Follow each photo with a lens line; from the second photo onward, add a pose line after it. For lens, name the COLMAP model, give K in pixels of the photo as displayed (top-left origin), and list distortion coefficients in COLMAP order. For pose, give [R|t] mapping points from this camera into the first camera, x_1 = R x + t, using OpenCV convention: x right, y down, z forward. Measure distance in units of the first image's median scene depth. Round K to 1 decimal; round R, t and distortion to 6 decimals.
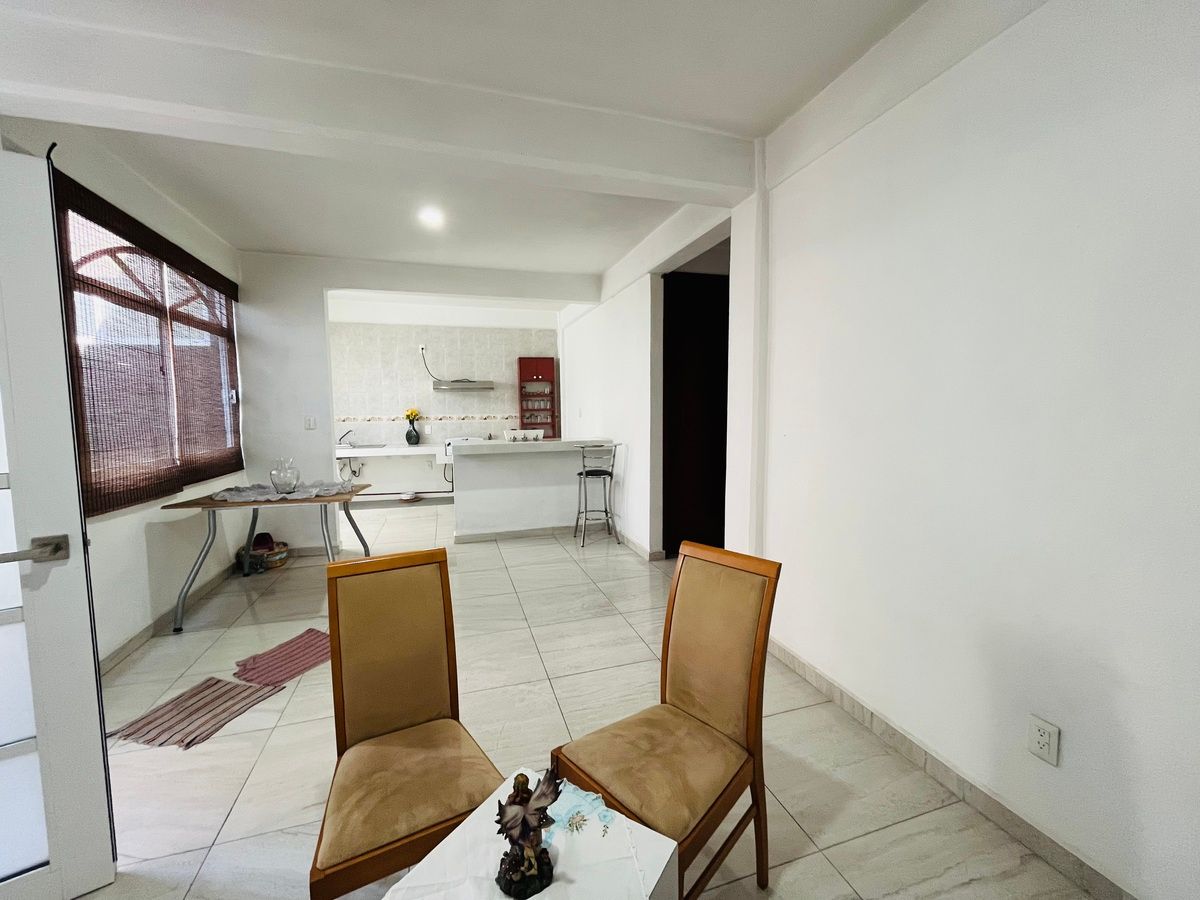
lens RADIAL K [[481.9, 0, 594.7], [0, 481.9, 448.7], [0, 0, 1]] dist [-0.002393, -0.000093]
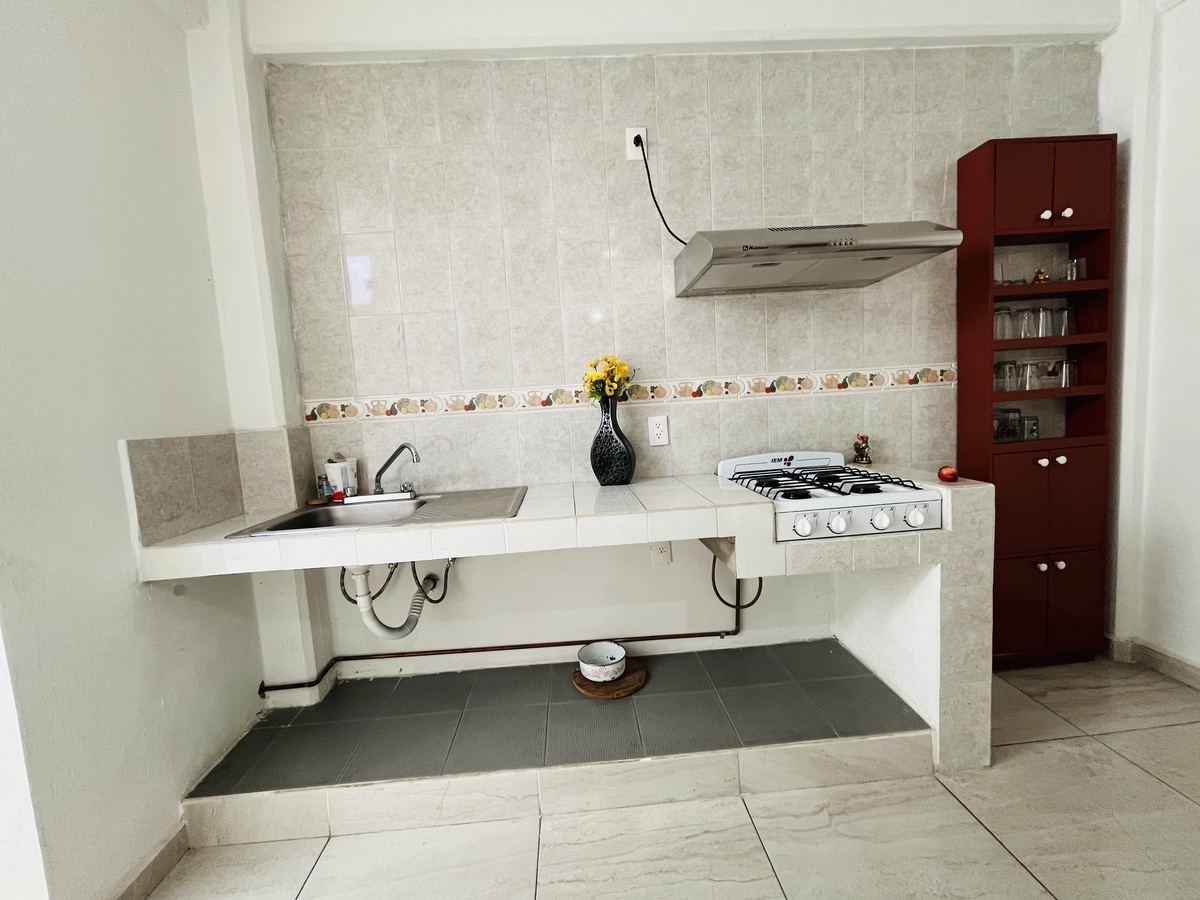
lens RADIAL K [[481.9, 0, 594.4], [0, 481.9, 447.1], [0, 0, 1]] dist [-0.002393, -0.000093]
pose [[0.969517, -0.027283, -0.243501, -0.313910], [0.030952, 0.999458, 0.011253, -0.033838], [0.243062, -0.018446, 0.969835, 0.709545]]
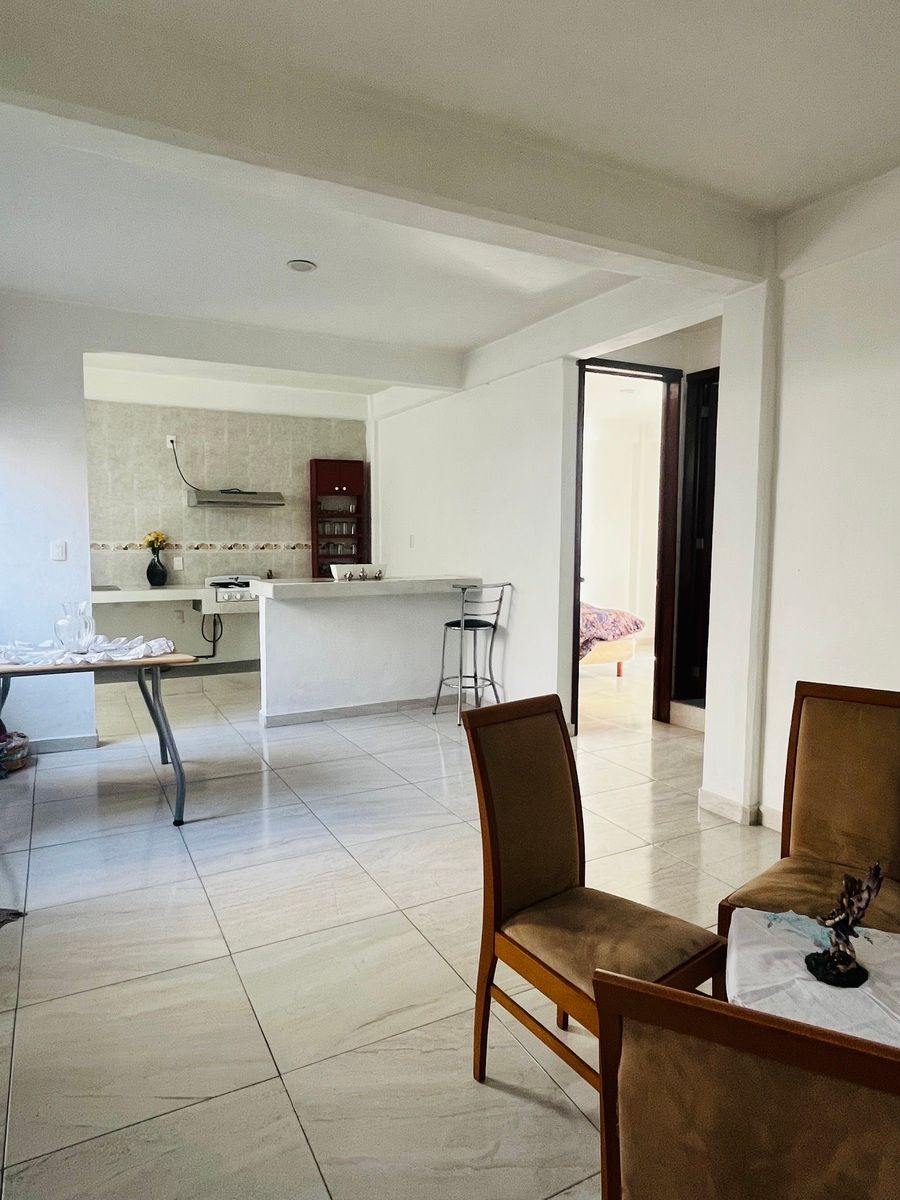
lens RADIAL K [[724.9, 0, 451.6], [0, 724.9, 596.9], [0, 0, 1]] dist [-0.013116, 0.000172]
pose [[0.981489, -0.001309, 0.191514, -0.167712], [0.001050, 0.999998, 0.001456, 0.005785], [-0.191516, -0.001228, 0.981489, -0.053601]]
